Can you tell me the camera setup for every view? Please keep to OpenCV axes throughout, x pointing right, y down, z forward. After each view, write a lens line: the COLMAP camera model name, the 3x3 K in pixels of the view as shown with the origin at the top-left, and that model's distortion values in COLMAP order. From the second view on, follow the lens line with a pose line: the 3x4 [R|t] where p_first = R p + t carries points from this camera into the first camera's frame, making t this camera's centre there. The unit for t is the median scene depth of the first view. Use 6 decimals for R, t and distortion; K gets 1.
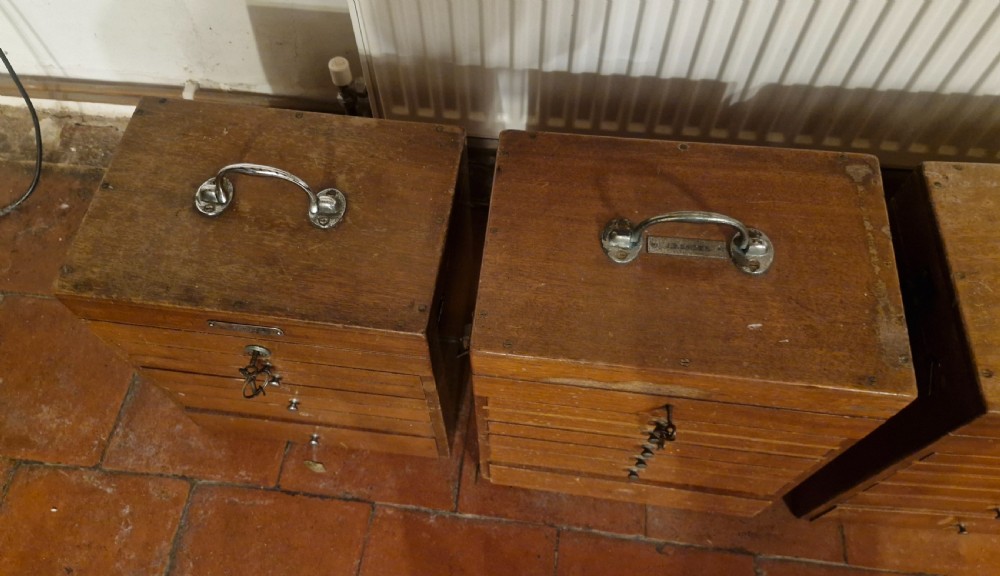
lens RADIAL K [[745.9, 0, 494.4], [0, 745.9, 285.8], [0, 0, 1]] dist [-0.003990, 0.010478]
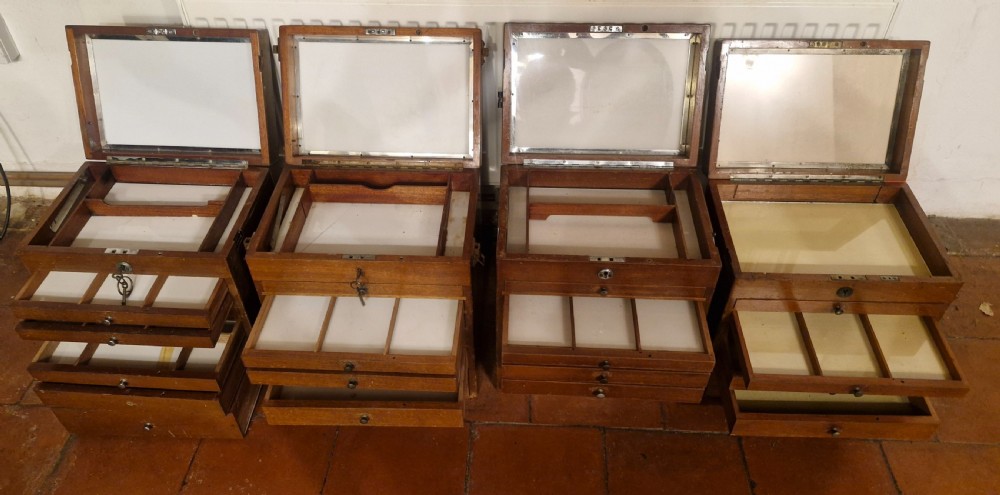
lens RADIAL K [[699.4, 0, 506.3], [0, 699.4, 243.4], [0, 0, 1]] dist [0.042233, -0.035276]
pose [[0.996554, -0.044580, 0.069953, 0.330612], [0.063701, 0.951449, -0.301142, 0.438783], [-0.053132, 0.304560, 0.951010, -0.445090]]
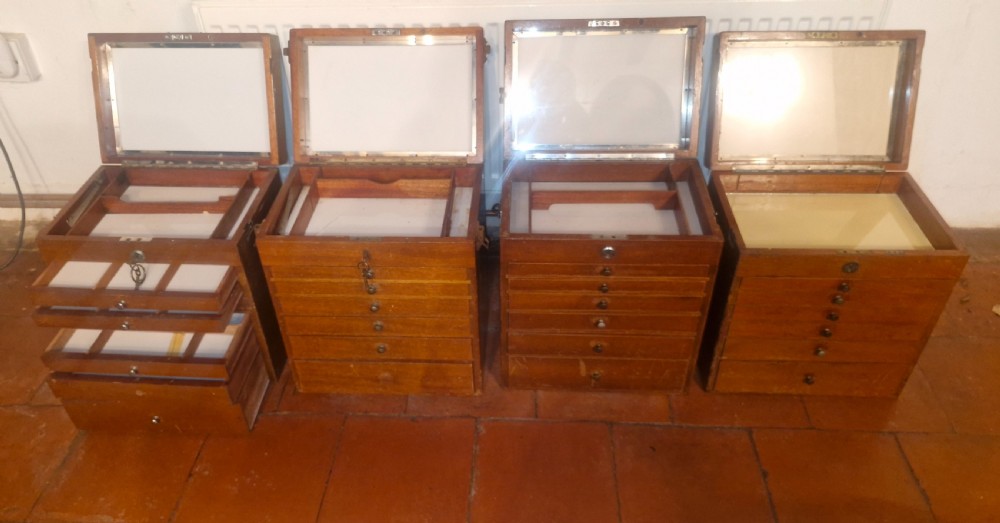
lens RADIAL K [[720.2, 0, 492.0], [0, 720.2, 270.0], [0, 0, 1]] dist [0.036875, -0.034442]
pose [[0.997487, -0.050371, 0.049818, 0.316704], [0.065418, 0.924812, -0.374757, 0.615811], [-0.027196, 0.377074, 0.925784, -0.433932]]
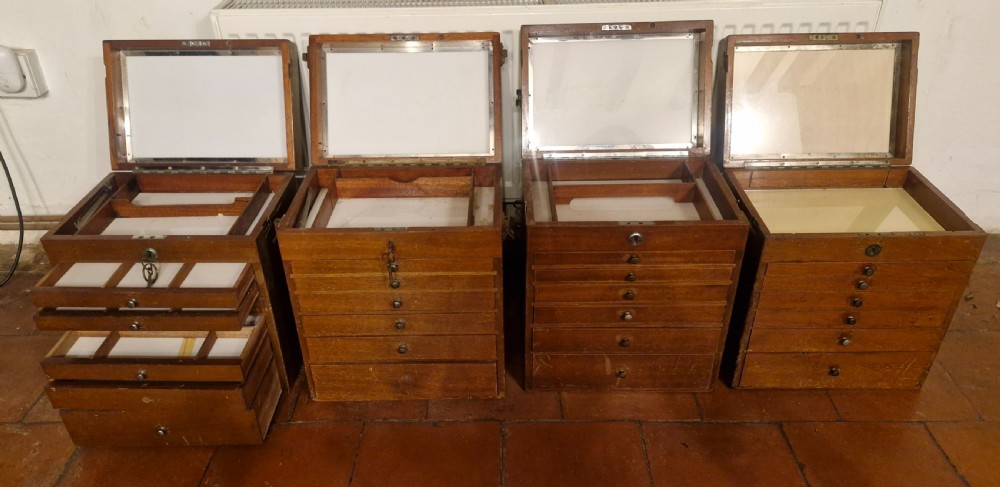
lens RADIAL K [[696.6, 0, 506.1], [0, 696.6, 249.6], [0, 0, 1]] dist [0.035084, -0.023751]
pose [[0.992516, -0.061457, 0.105518, 0.232516], [0.104299, 0.876049, -0.470808, 0.691524], [-0.063505, 0.478290, 0.875903, -0.328673]]
